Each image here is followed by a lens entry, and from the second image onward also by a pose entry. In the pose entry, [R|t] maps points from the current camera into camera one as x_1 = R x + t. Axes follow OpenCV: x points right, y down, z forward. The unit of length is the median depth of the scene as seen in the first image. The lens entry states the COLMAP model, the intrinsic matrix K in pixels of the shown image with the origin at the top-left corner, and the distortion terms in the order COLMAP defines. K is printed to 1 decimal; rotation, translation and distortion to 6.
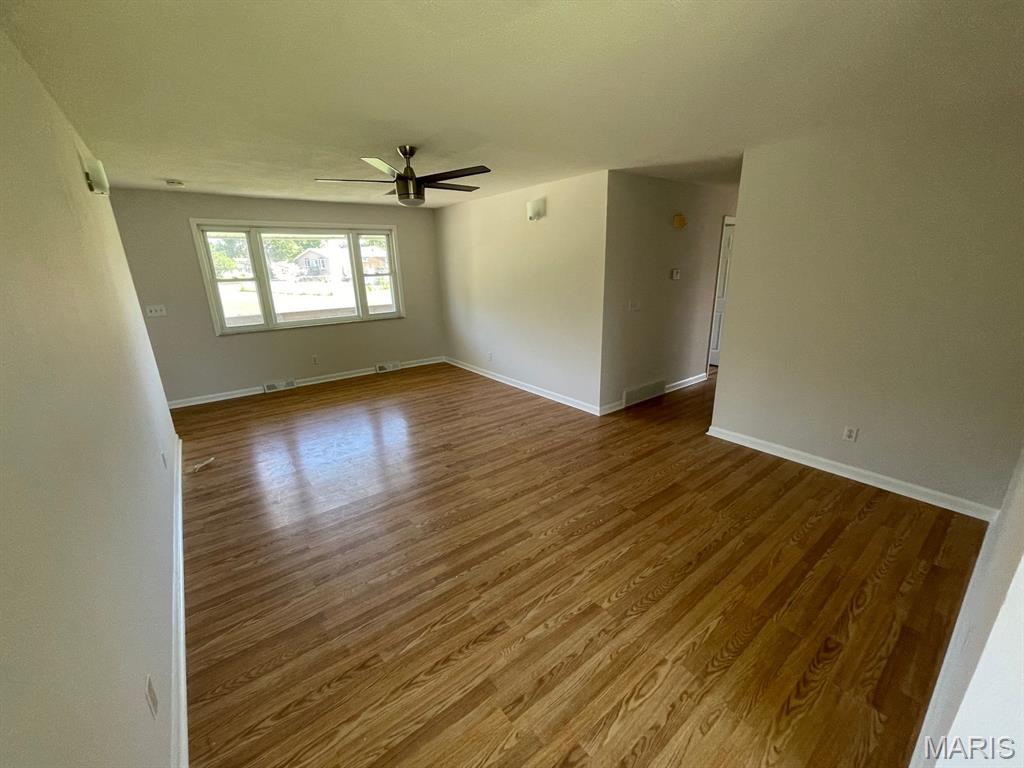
lens RADIAL K [[415.7, 0, 514.6], [0, 415.7, 377.1], [0, 0, 1]] dist [-0.001641, 0.001215]
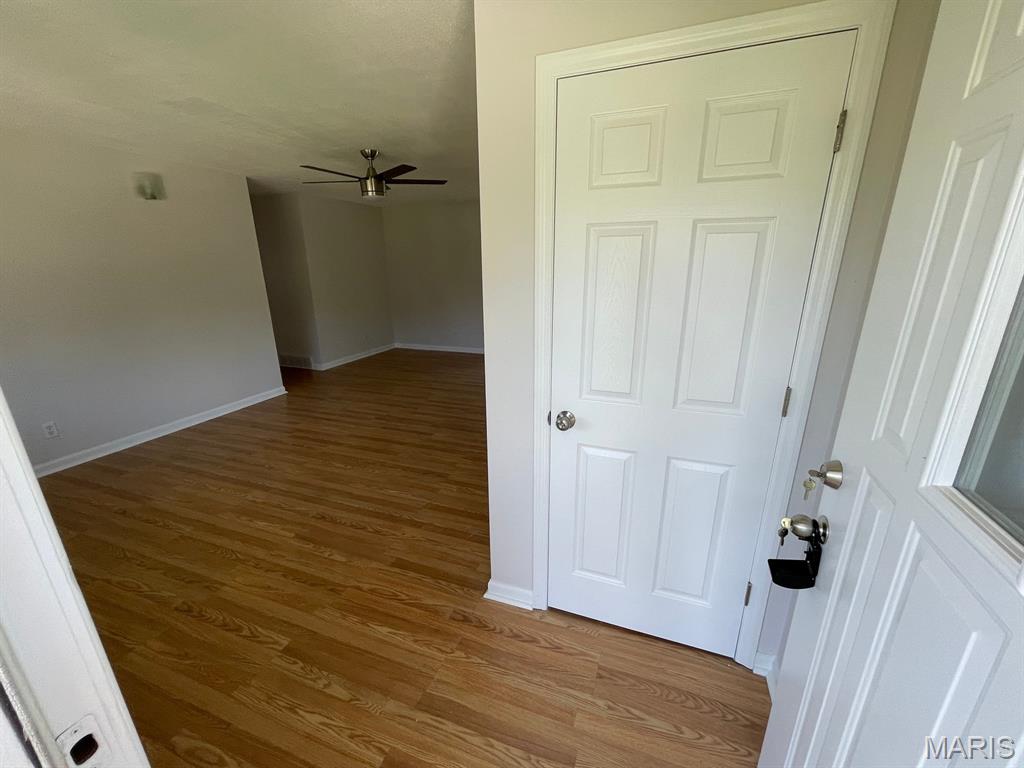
lens RADIAL K [[415.7, 0, 512.9], [0, 415.7, 384.4], [0, 0, 1]] dist [-0.001641, 0.001215]
pose [[-0.527179, -0.226600, 0.818984, -0.915097], [0.233890, 0.887868, 0.396214, -0.203000], [-0.816932, 0.400428, -0.415066, 0.827833]]
